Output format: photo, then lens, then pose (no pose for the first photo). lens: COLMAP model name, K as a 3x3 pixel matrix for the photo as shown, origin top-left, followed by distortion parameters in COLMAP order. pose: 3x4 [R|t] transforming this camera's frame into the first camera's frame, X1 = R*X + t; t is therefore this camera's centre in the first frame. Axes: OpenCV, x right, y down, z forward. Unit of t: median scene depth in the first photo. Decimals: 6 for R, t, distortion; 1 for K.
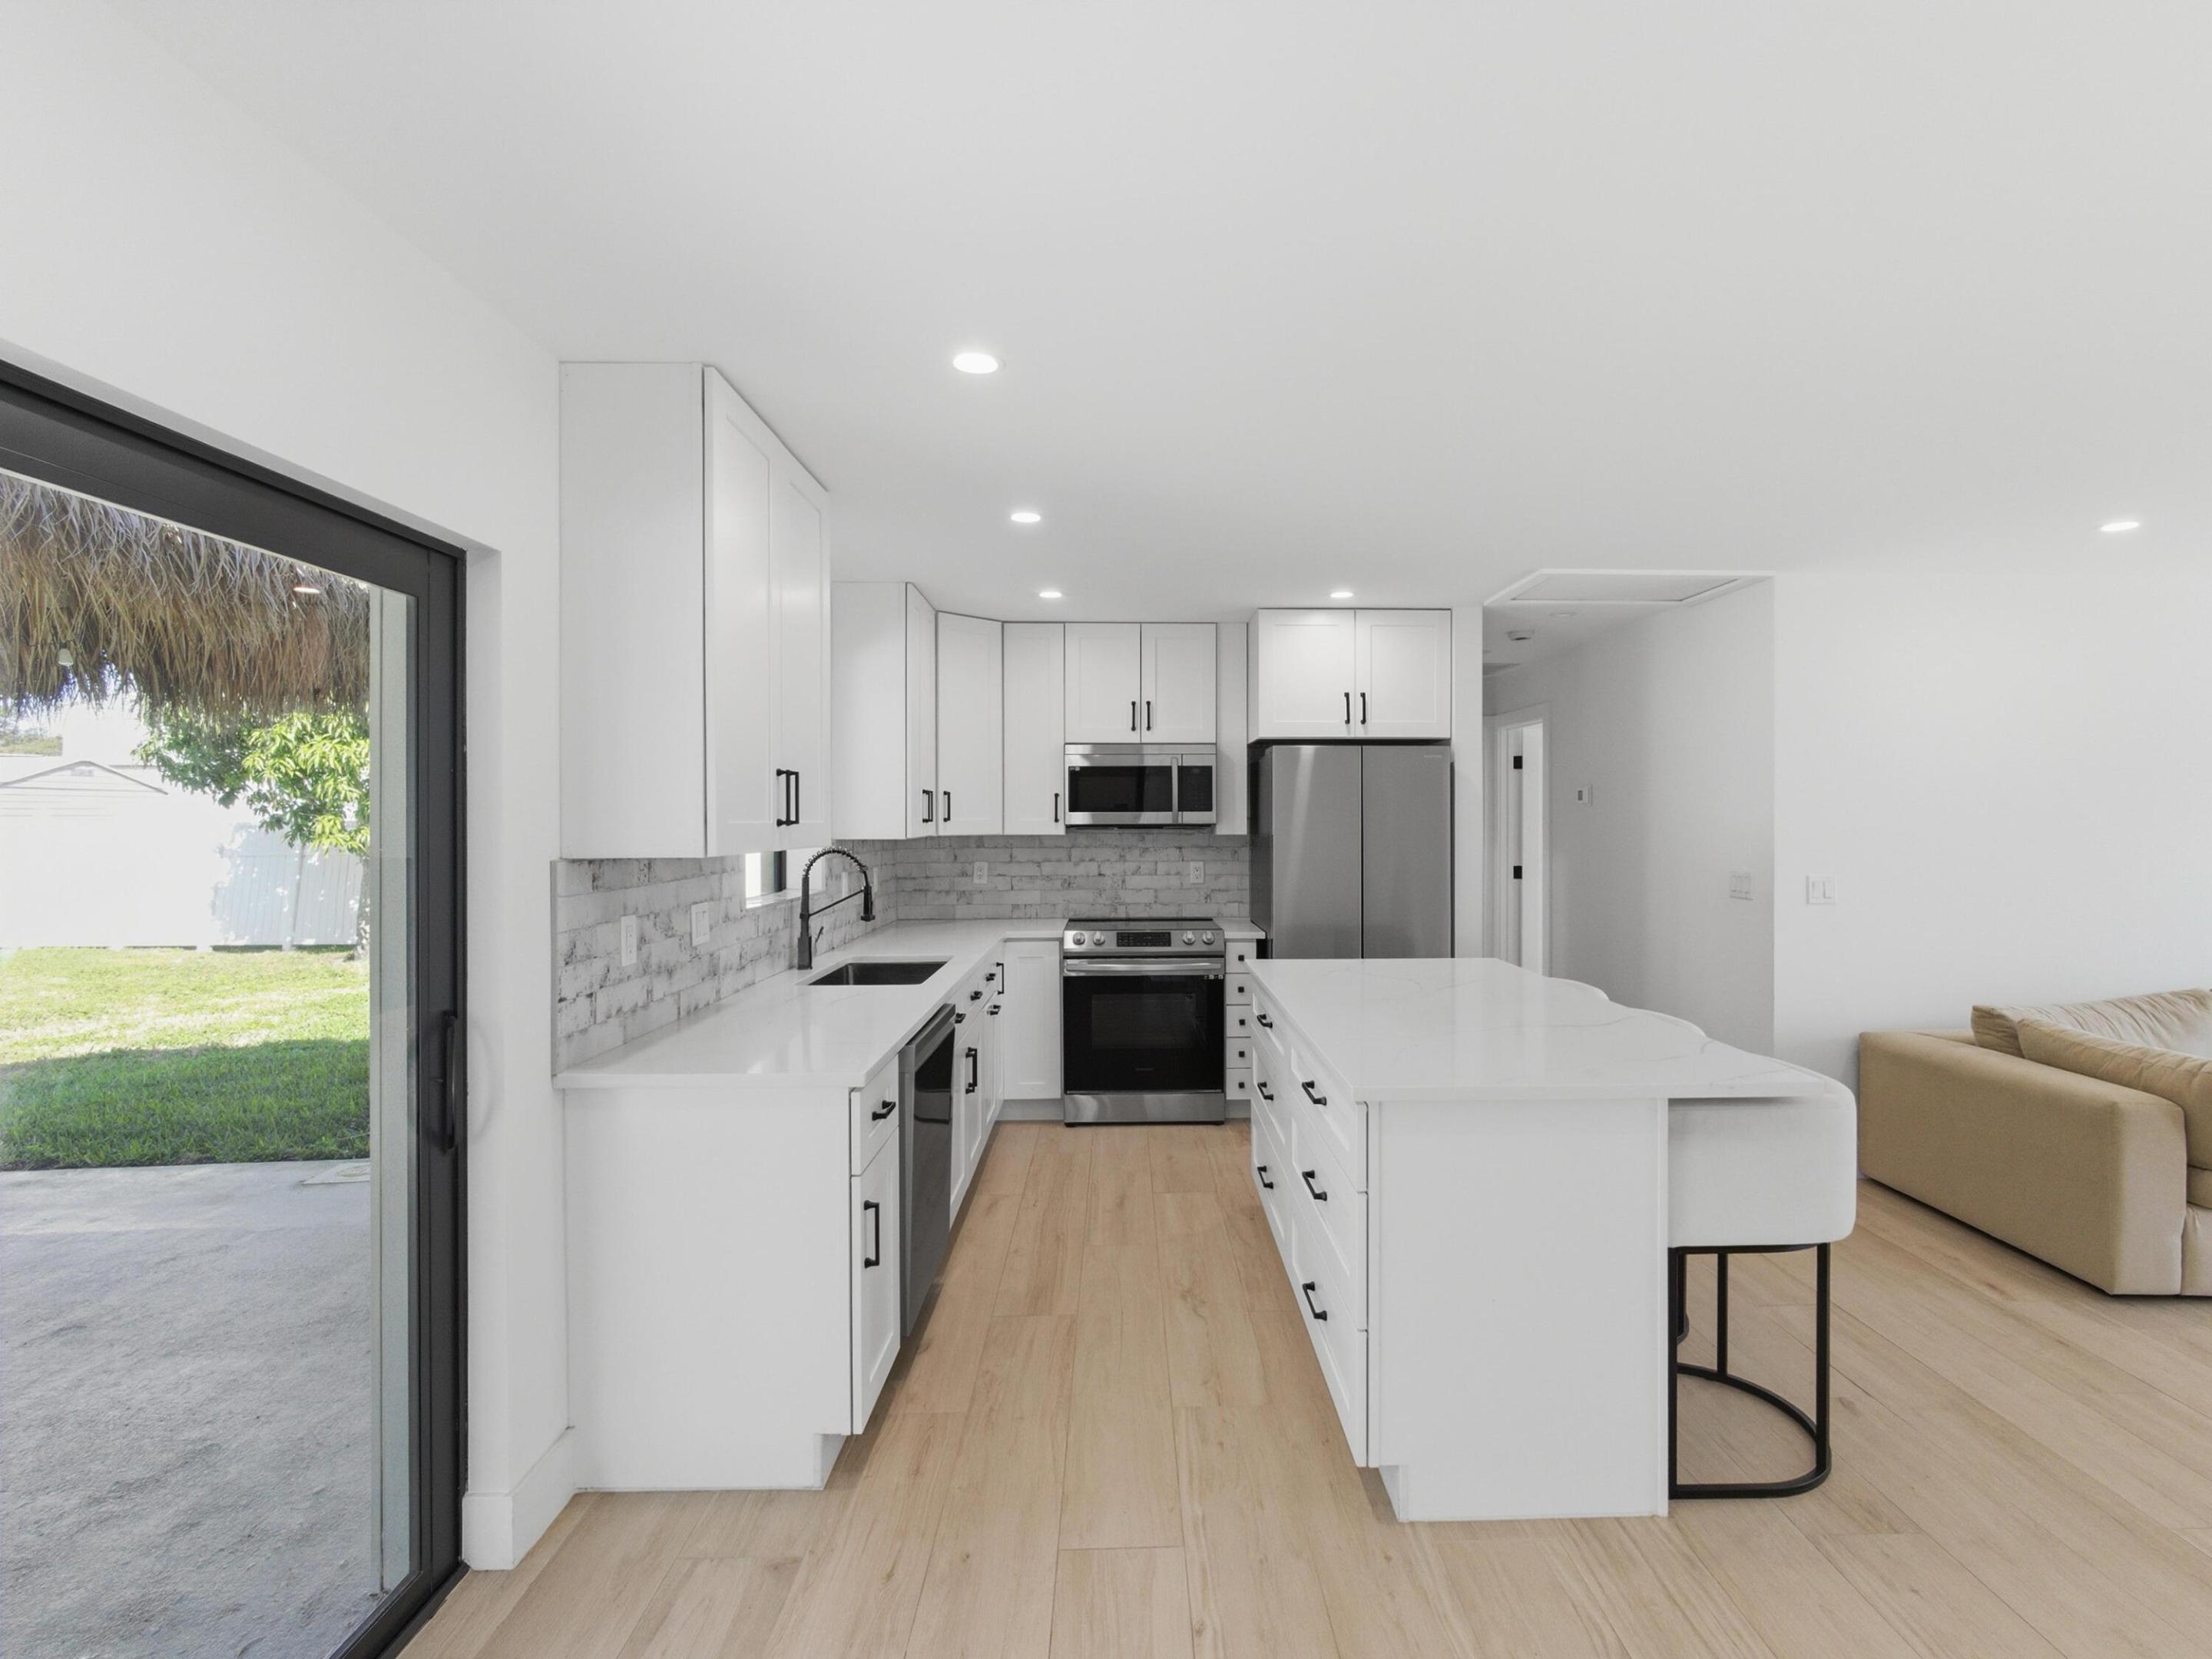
lens RADIAL K [[1066.4, 0, 1150.2], [0, 1066.4, 820.5], [0, 0, 1]] dist [-0.013112, 0.006676]
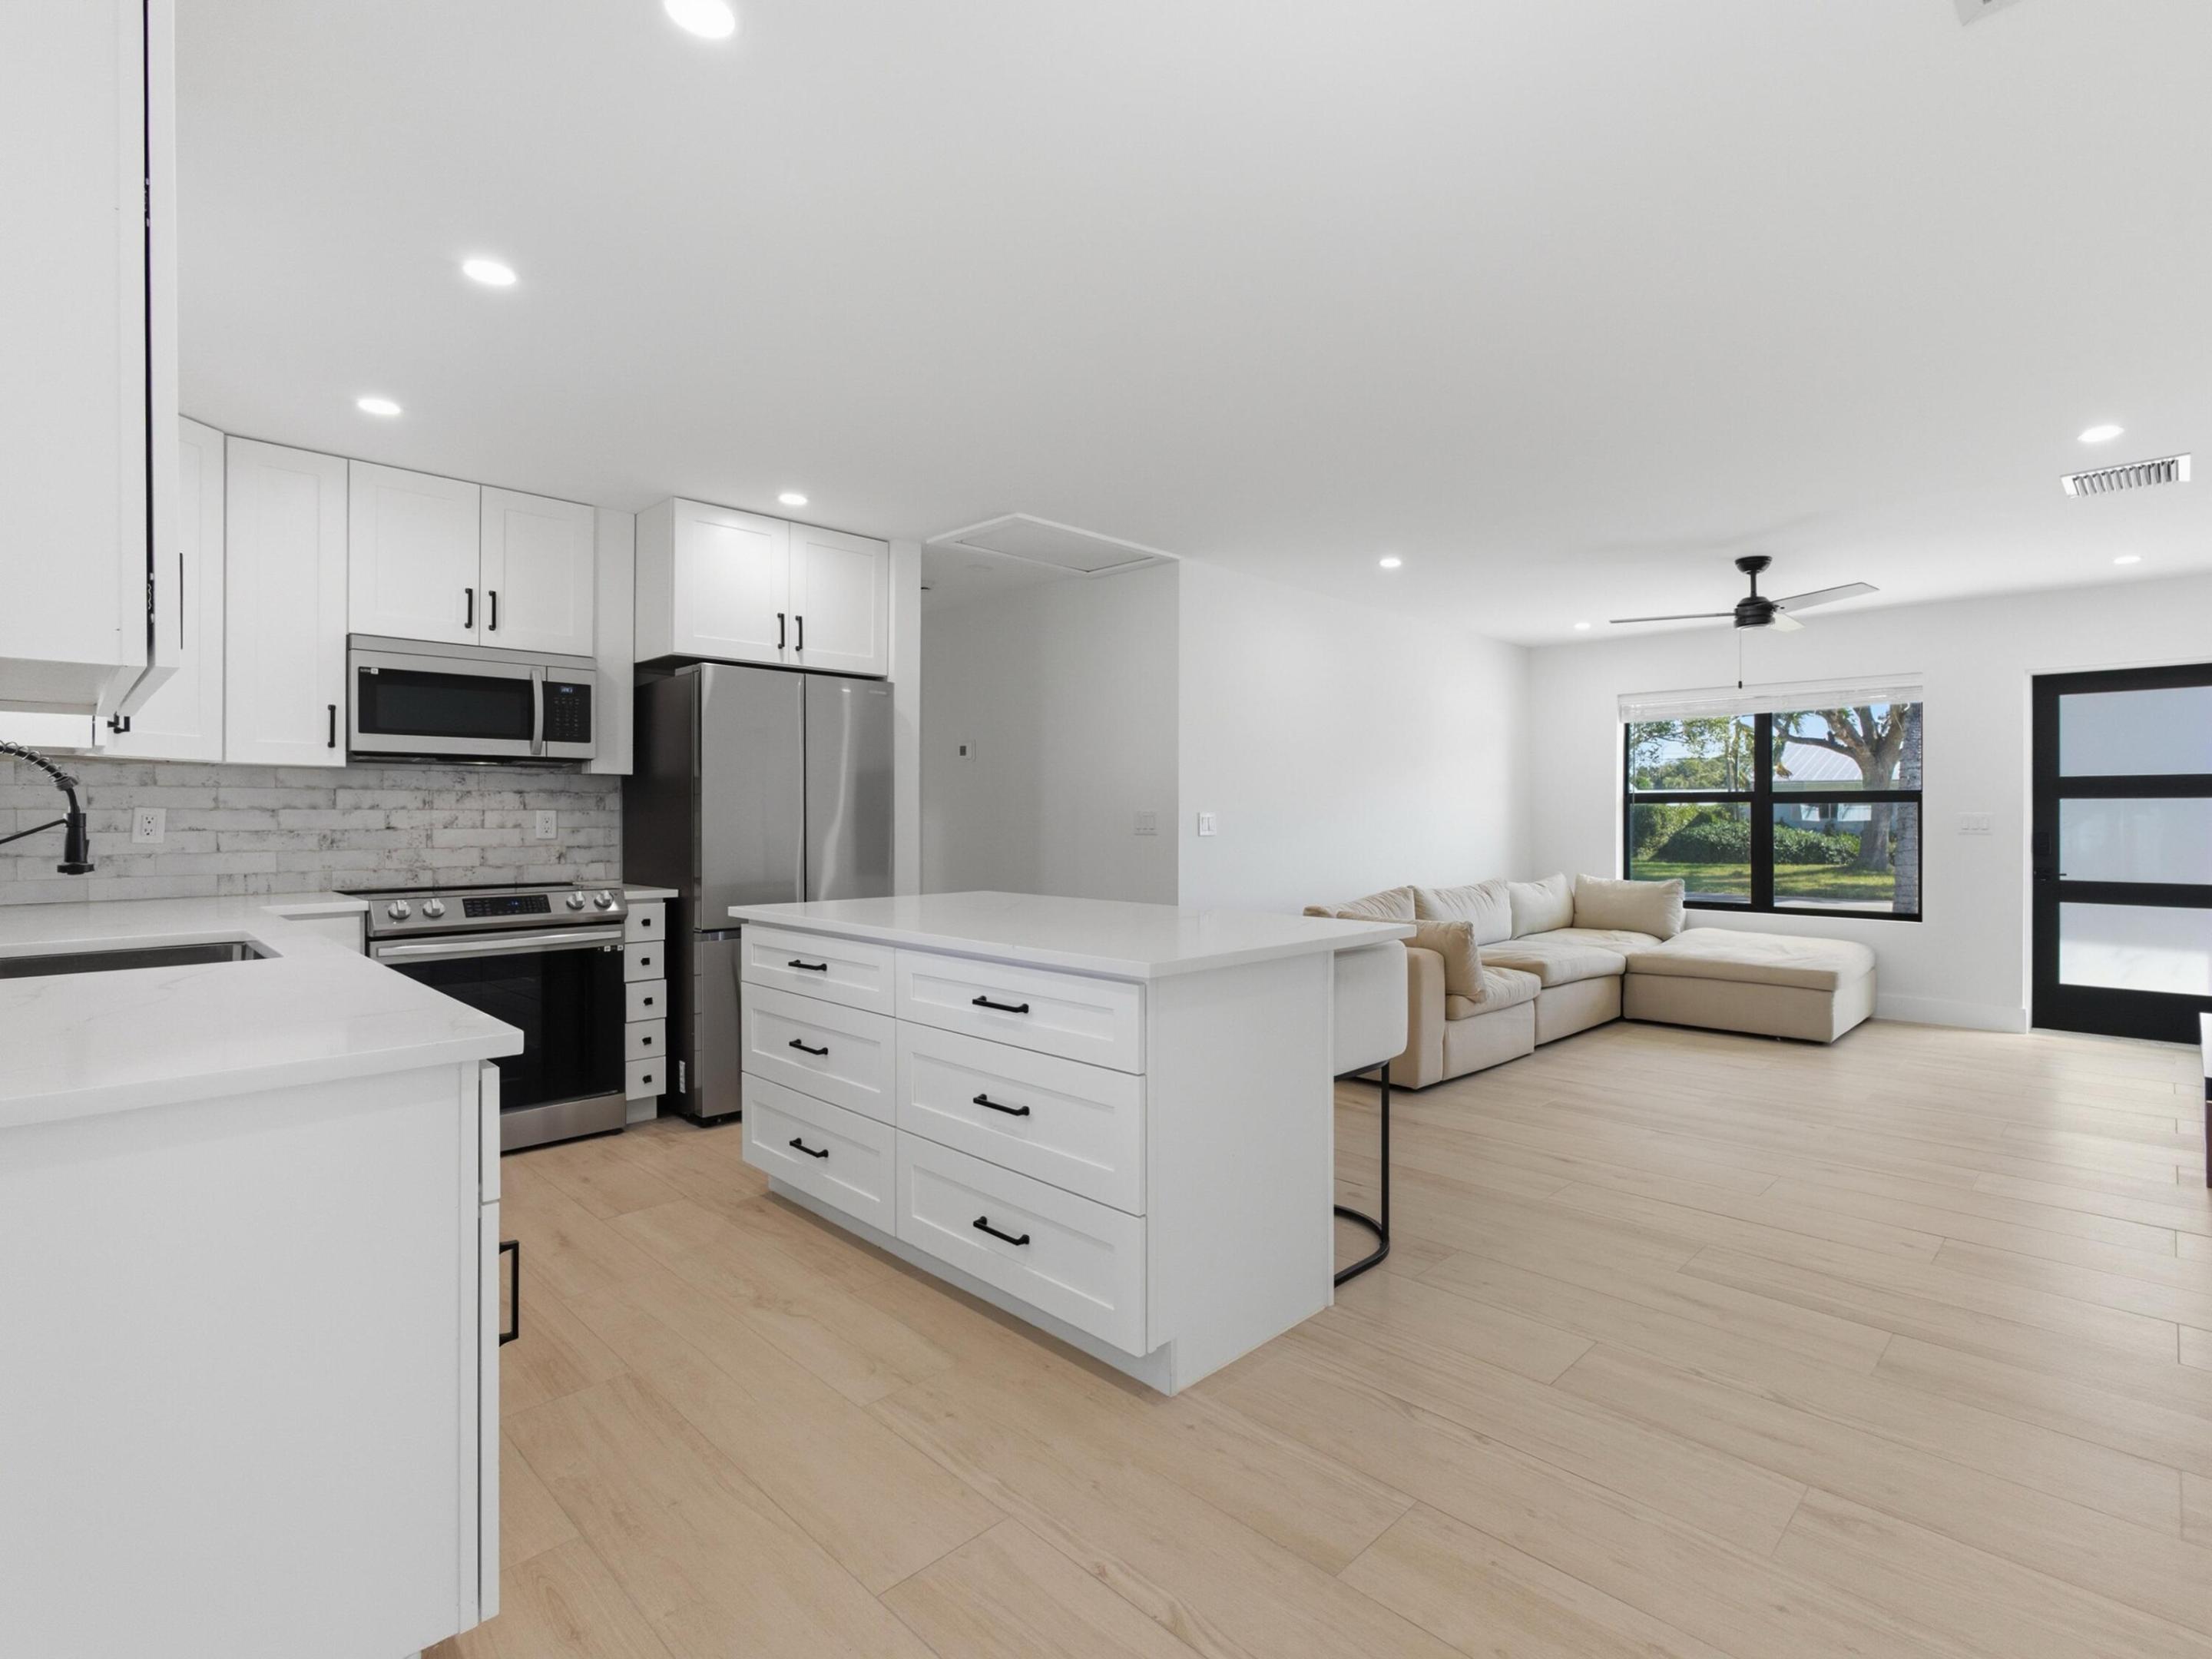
lens RADIAL K [[1066.4, 0, 1246.7], [0, 1066.4, 813.6], [0, 0, 1]] dist [-0.013112, 0.006676]
pose [[0.681139, 0.003466, 0.732146, -0.203896], [-0.000289, 0.999990, -0.004465, 0.051462], [-0.732154, 0.002830, 0.681134, 0.118103]]
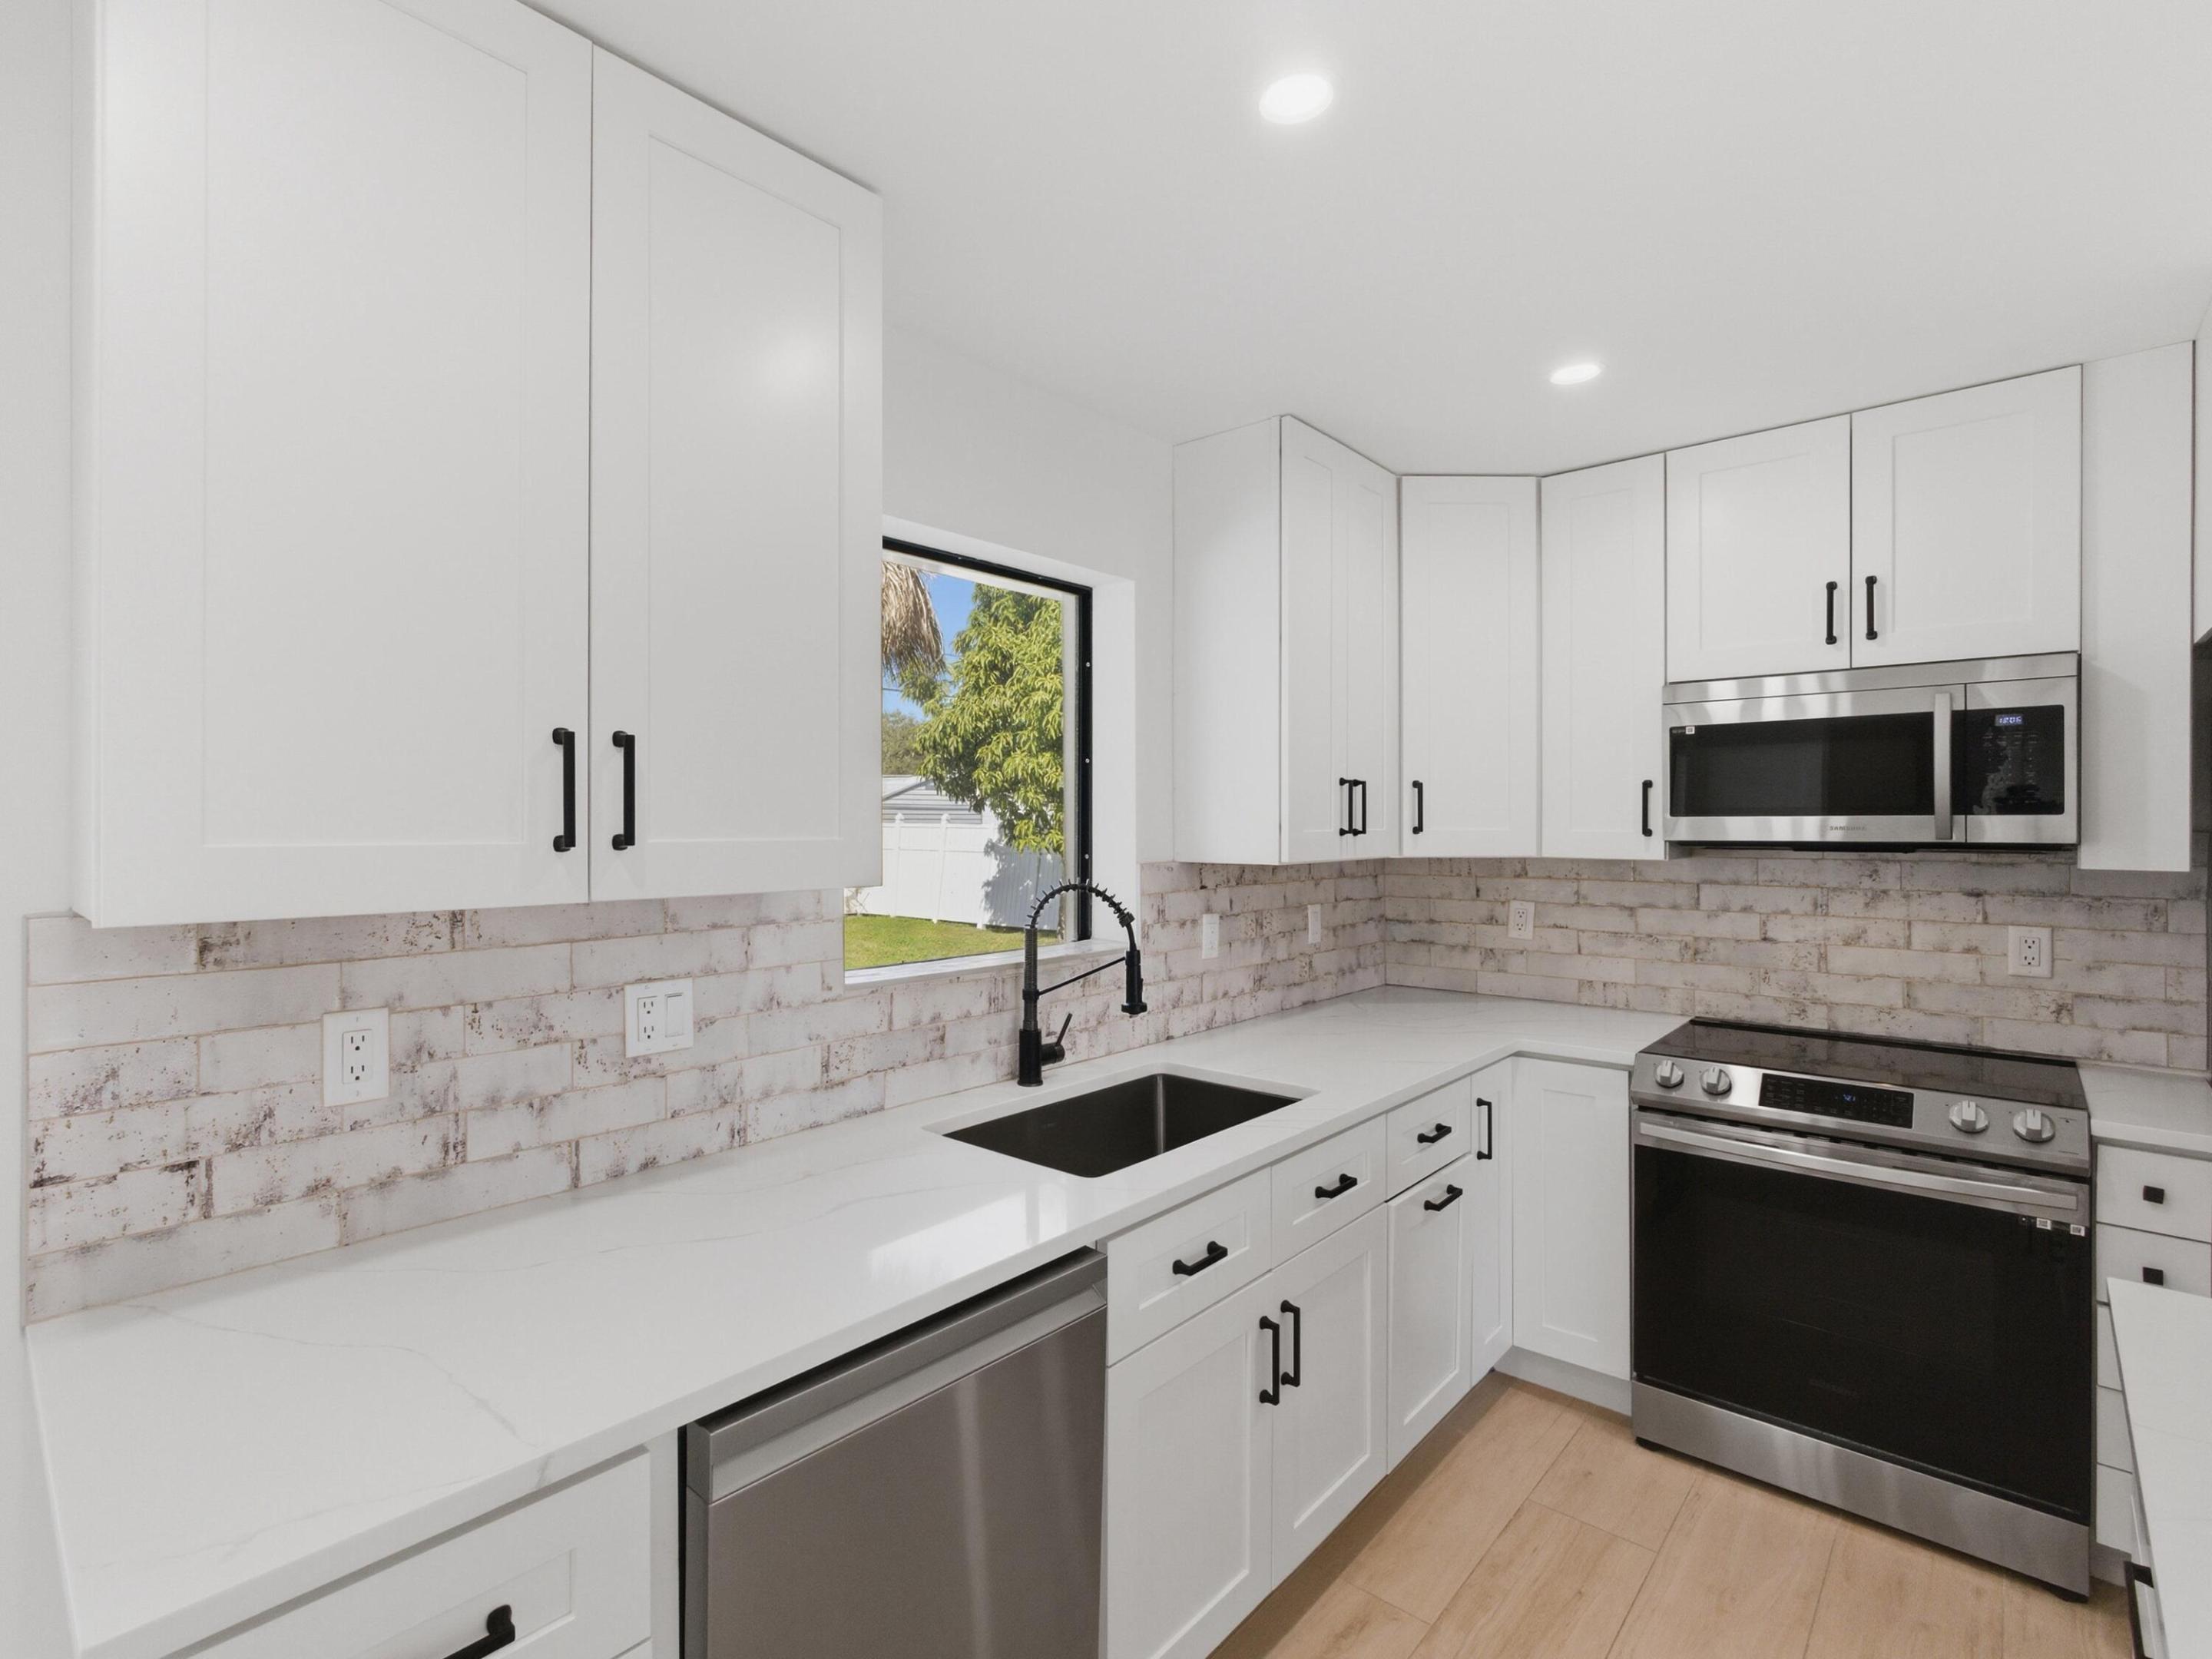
lens RADIAL K [[1066.4, 0, 1019.4], [0, 1066.4, 825.8], [0, 0, 1]] dist [-0.013112, 0.006676]
pose [[0.705319, 0.004187, -0.708878, 0.070756], [-0.003249, 0.999991, 0.002674, -0.004410], [0.708883, 0.000417, 0.705326, 0.453774]]
